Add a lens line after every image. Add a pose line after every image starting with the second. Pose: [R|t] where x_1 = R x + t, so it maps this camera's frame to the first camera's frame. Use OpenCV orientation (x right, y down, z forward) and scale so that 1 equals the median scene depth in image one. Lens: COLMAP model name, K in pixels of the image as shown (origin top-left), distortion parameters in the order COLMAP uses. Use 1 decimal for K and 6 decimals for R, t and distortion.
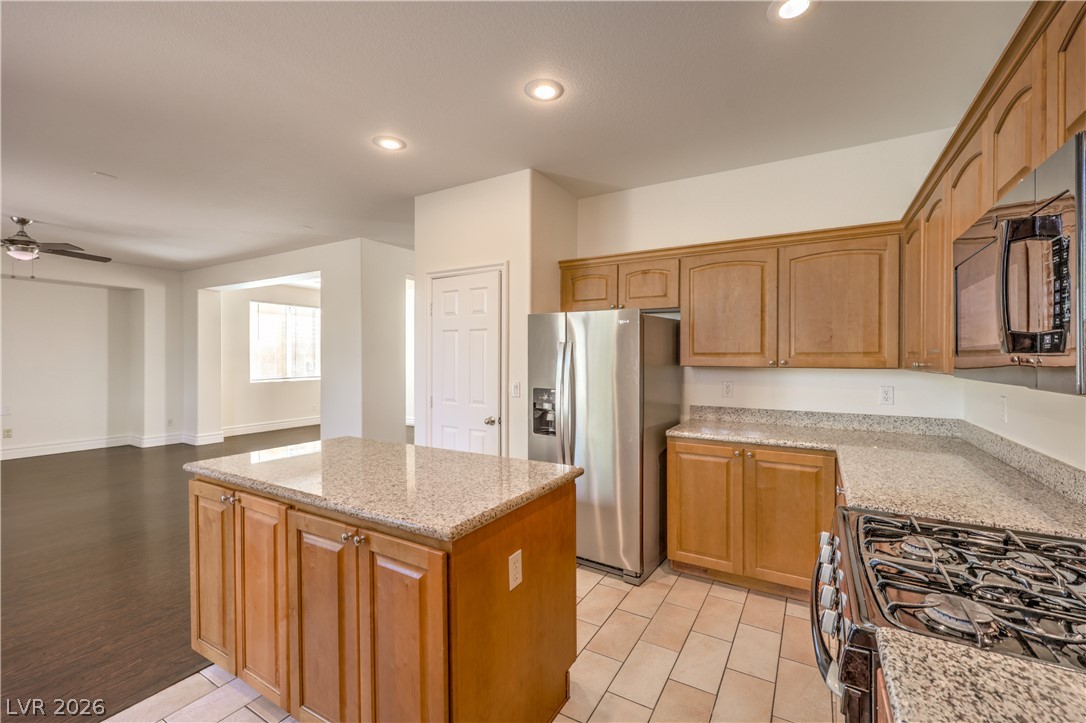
lens RADIAL K [[445.5, 0, 535.0], [0, 445.5, 365.6], [0, 0, 1]] dist [0.010707, 0.000186]
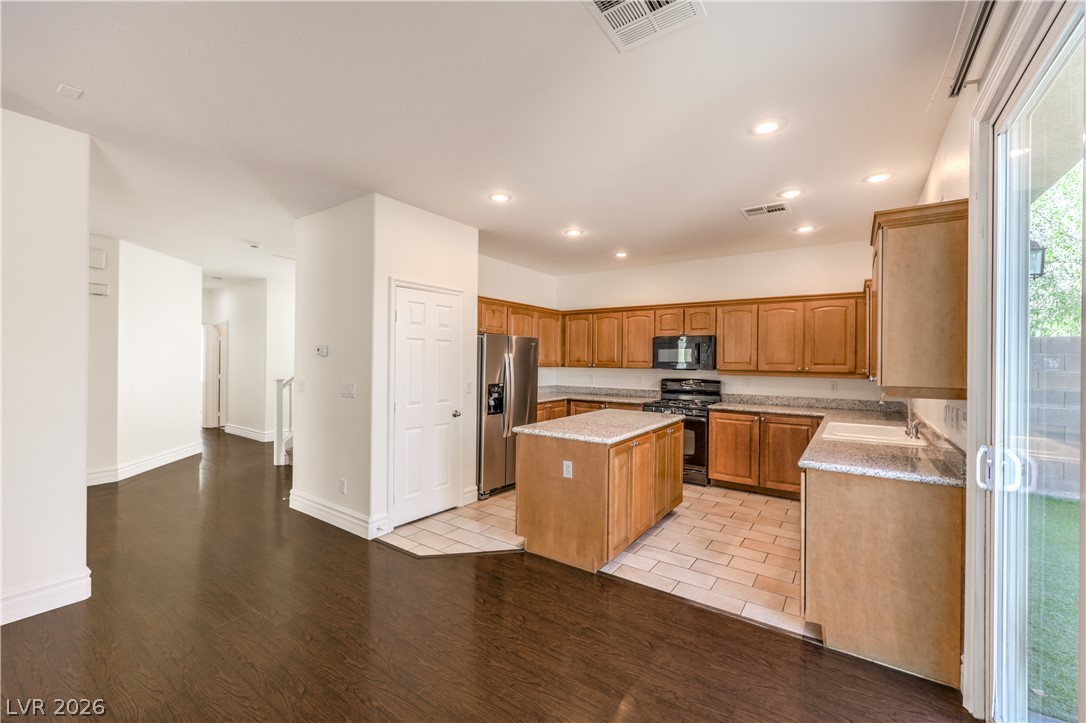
lens RADIAL K [[445.5, 0, 534.3], [0, 445.5, 359.0], [0, 0, 1]] dist [0.010707, 0.000186]
pose [[0.092262, 0.002193, 0.995732, -0.465540], [0.012968, 0.999910, -0.003404, -0.007567], [-0.995650, 0.013226, 0.092226, 0.234412]]
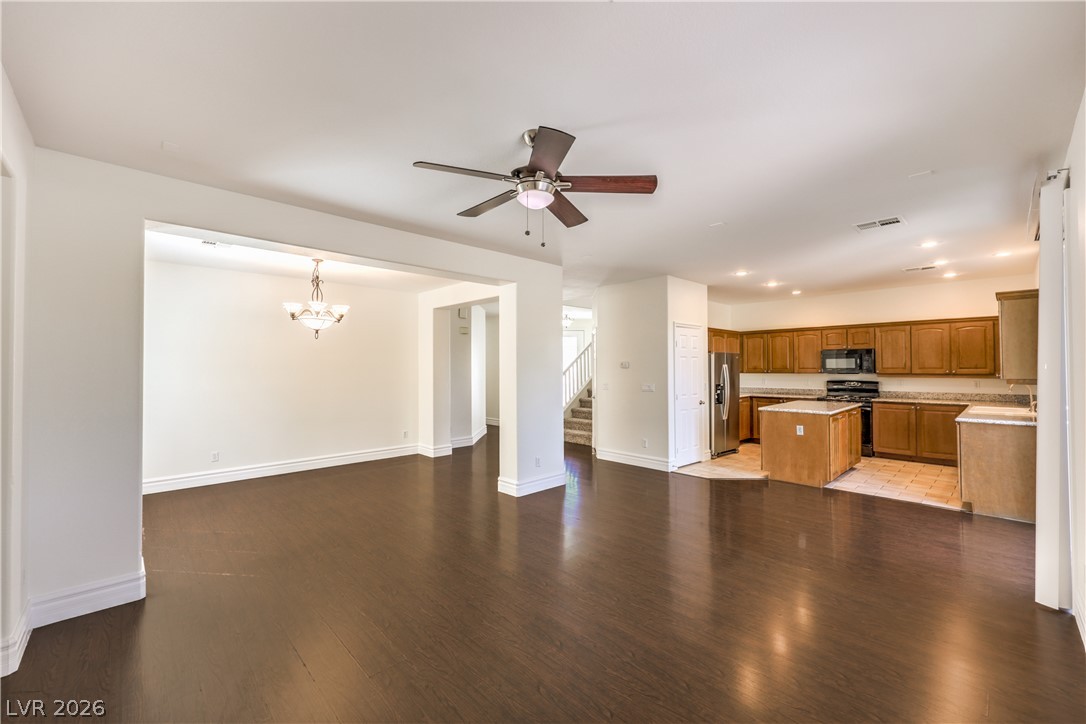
lens RADIAL K [[445.5, 0, 539.2], [0, 445.5, 360.3], [0, 0, 1]] dist [0.010707, 0.000186]
pose [[0.273383, 0.015054, 0.961788, -1.095813], [0.028033, 0.999328, -0.023610, -0.019086], [-0.961497, 0.033416, 0.272777, 0.568576]]
